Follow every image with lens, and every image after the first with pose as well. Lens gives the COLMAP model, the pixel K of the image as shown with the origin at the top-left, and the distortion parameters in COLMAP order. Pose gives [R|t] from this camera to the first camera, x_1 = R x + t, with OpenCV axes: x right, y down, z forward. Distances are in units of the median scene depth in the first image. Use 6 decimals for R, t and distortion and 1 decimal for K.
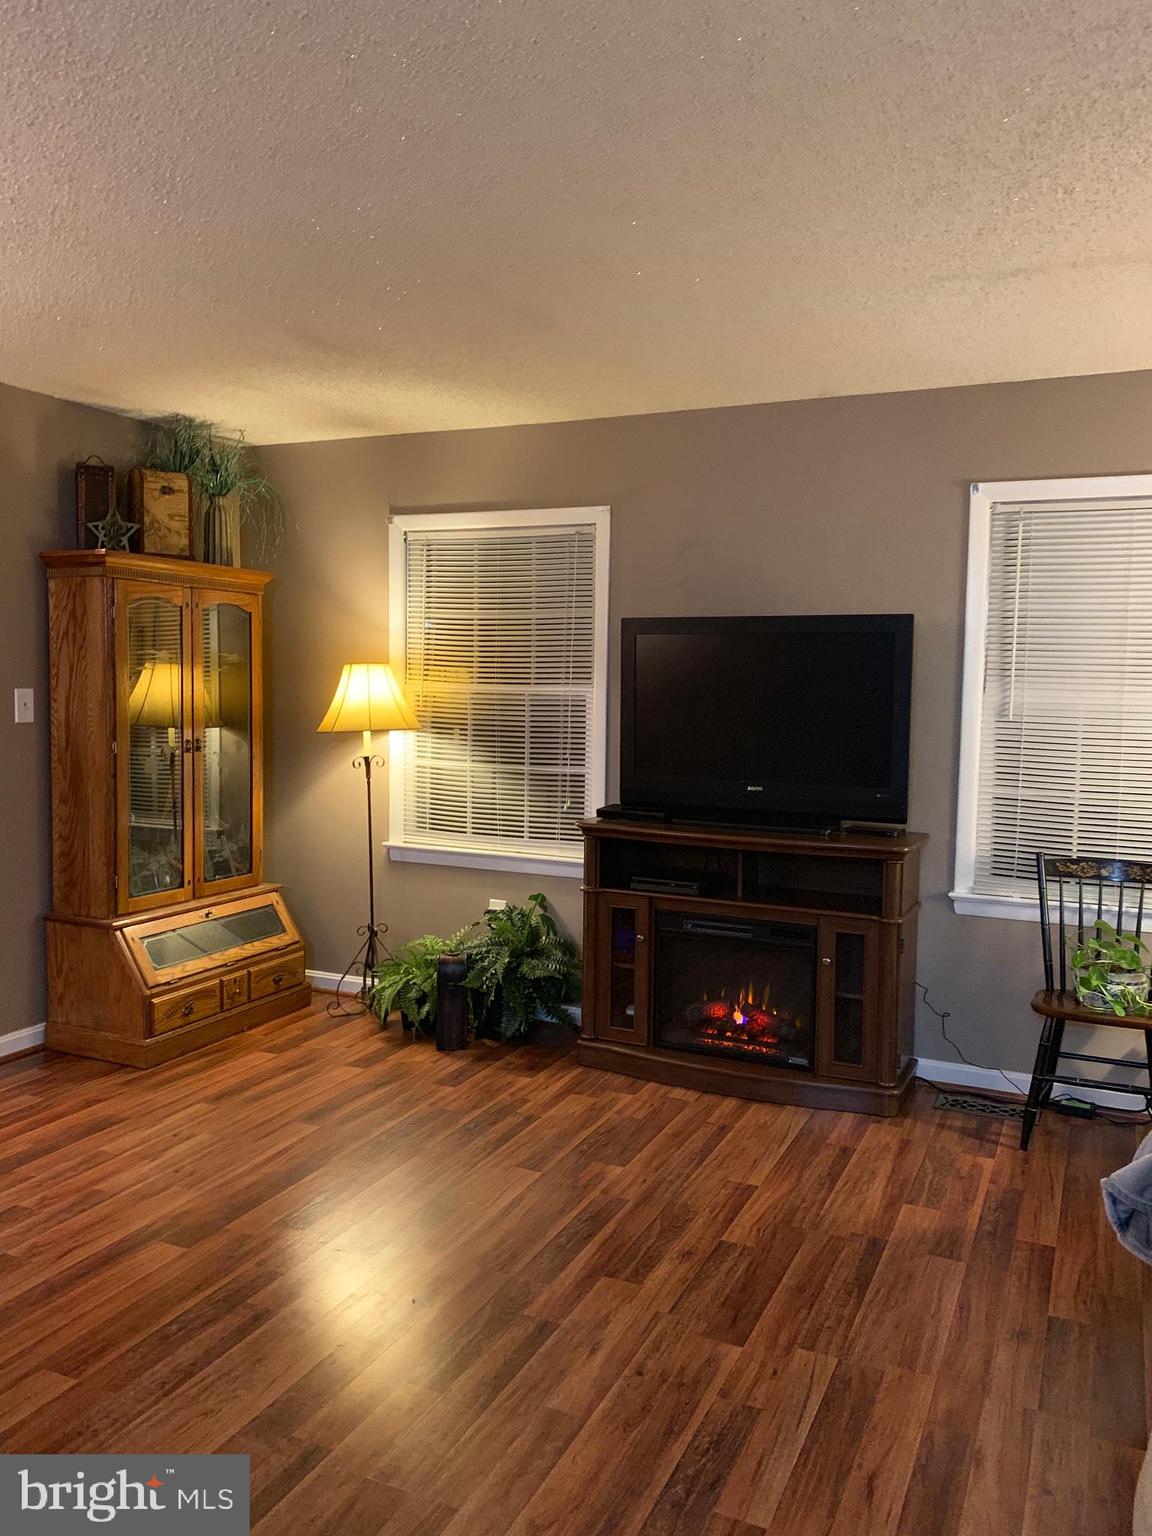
lens RADIAL K [[1195.0, 0, 576.1], [0, 1195.0, 767.2], [0, 0, 1]] dist [0.023004, -0.012609]
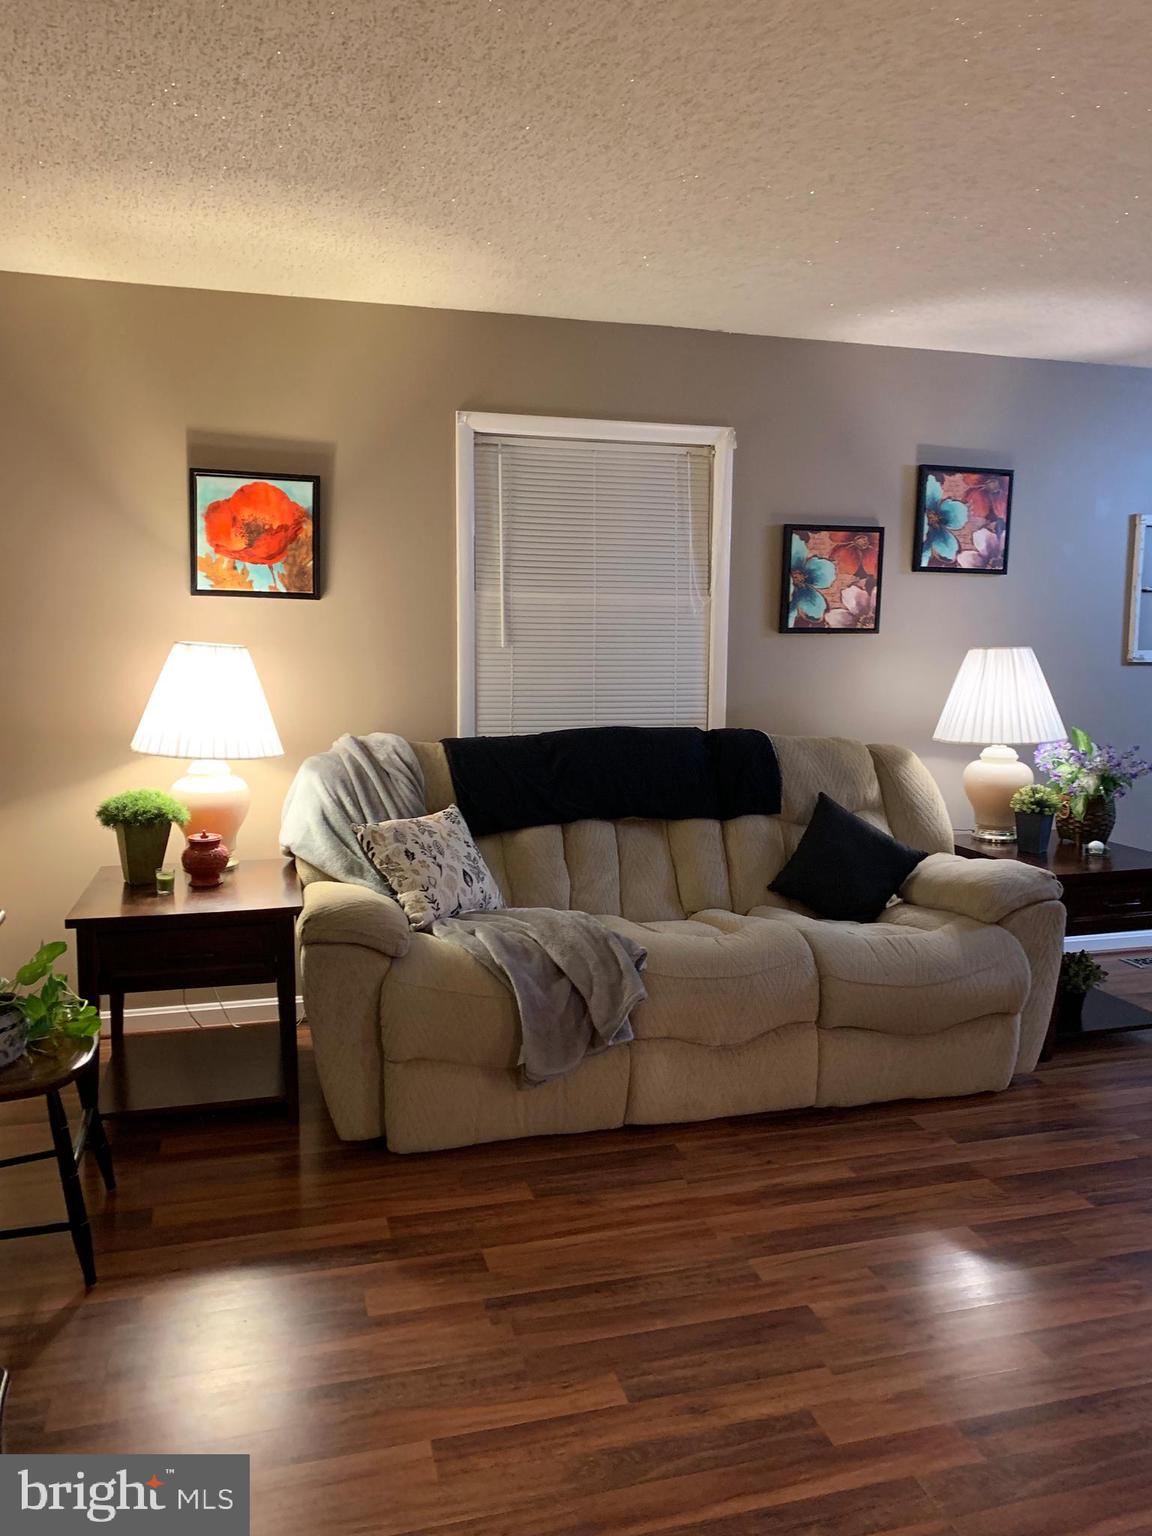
lens RADIAL K [[1195.0, 0, 575.6], [0, 1195.0, 768.1], [0, 0, 1]] dist [0.023004, -0.012609]
pose [[-0.658123, -0.111951, 0.744541, -0.362119], [0.034075, 0.983442, 0.177993, -0.104489], [-0.752139, 0.142511, -0.643411, 1.510233]]
